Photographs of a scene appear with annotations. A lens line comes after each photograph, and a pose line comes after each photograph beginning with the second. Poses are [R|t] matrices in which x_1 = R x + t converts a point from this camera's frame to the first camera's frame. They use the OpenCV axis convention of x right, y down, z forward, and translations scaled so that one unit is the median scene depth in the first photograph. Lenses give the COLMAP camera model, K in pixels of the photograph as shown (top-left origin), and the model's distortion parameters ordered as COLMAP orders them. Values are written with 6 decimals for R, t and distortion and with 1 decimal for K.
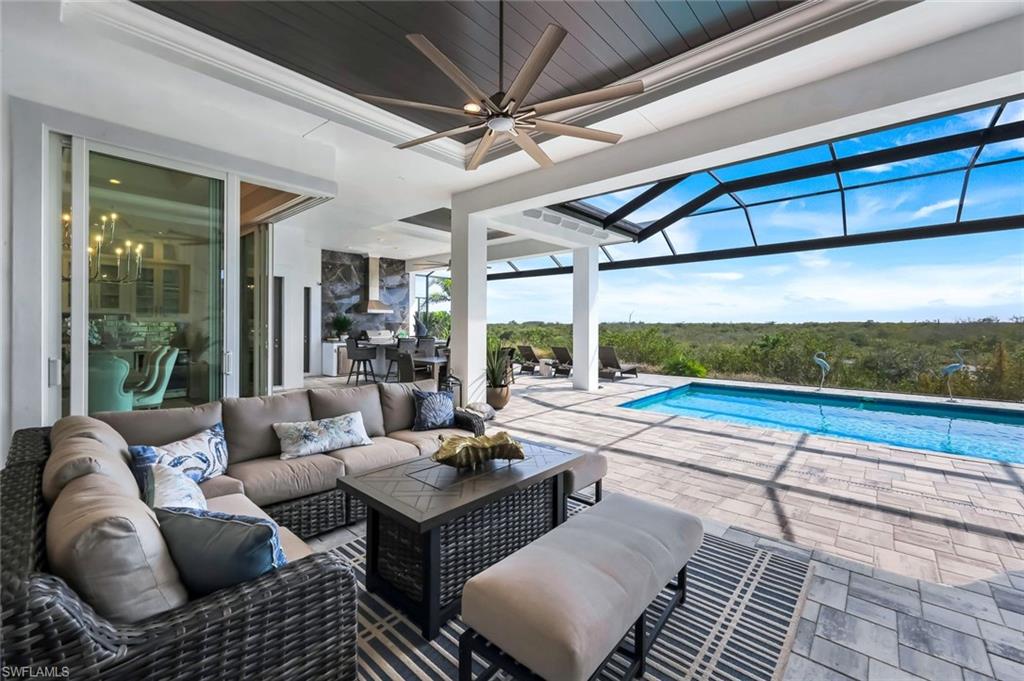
lens RADIAL K [[428.9, 0, 510.5], [0, 428.9, 333.3], [0, 0, 1]] dist [0.007358, 0.000103]
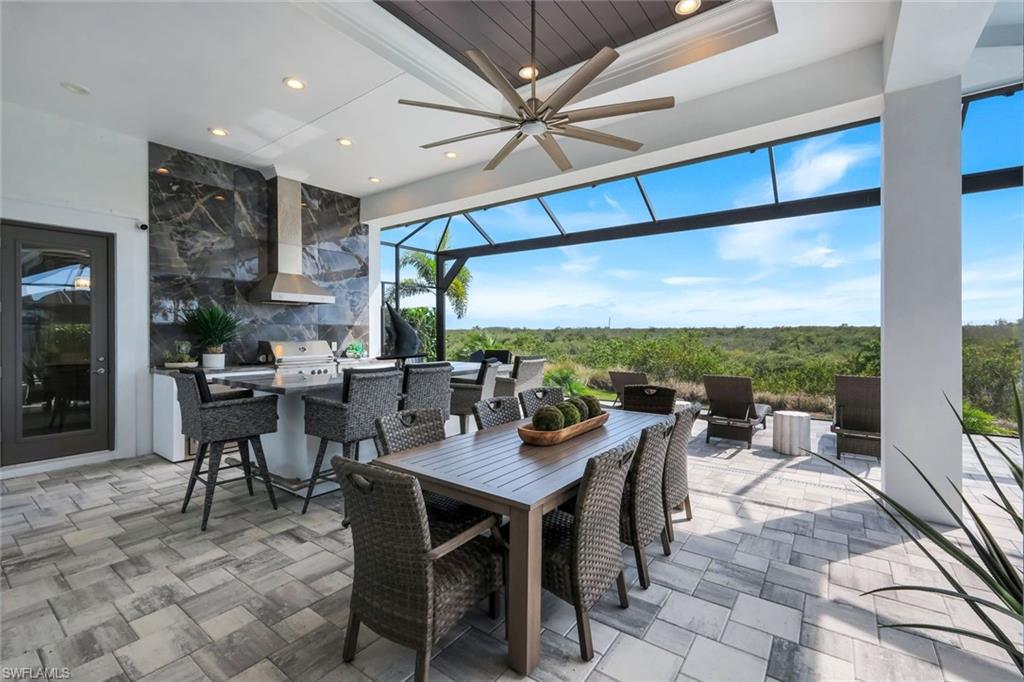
lens RADIAL K [[449.1, 0, 515.3], [0, 449.1, 340.1], [0, 0, 1]] dist [0.002368, -0.000063]
pose [[0.994956, -0.007349, 0.100041, -0.131166], [0.007334, 0.999973, 0.000518, -0.006558], [-0.100042, 0.000219, 0.994983, 0.507456]]
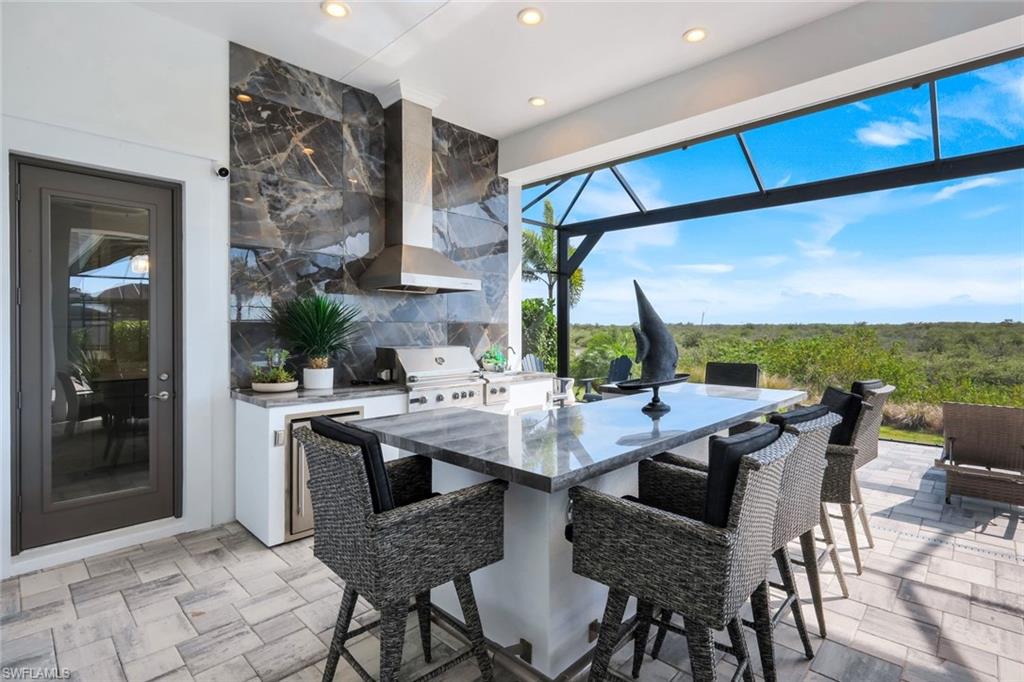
lens RADIAL K [[498.8, 0, 513.8], [0, 498.8, 339.6], [0, 0, 1]] dist [-0.000393, 0.000695]
pose [[0.999414, -0.003283, -0.034066, -0.238550], [0.003422, 0.999986, 0.004009, -0.013594], [0.034052, -0.004124, 0.999412, 0.651820]]
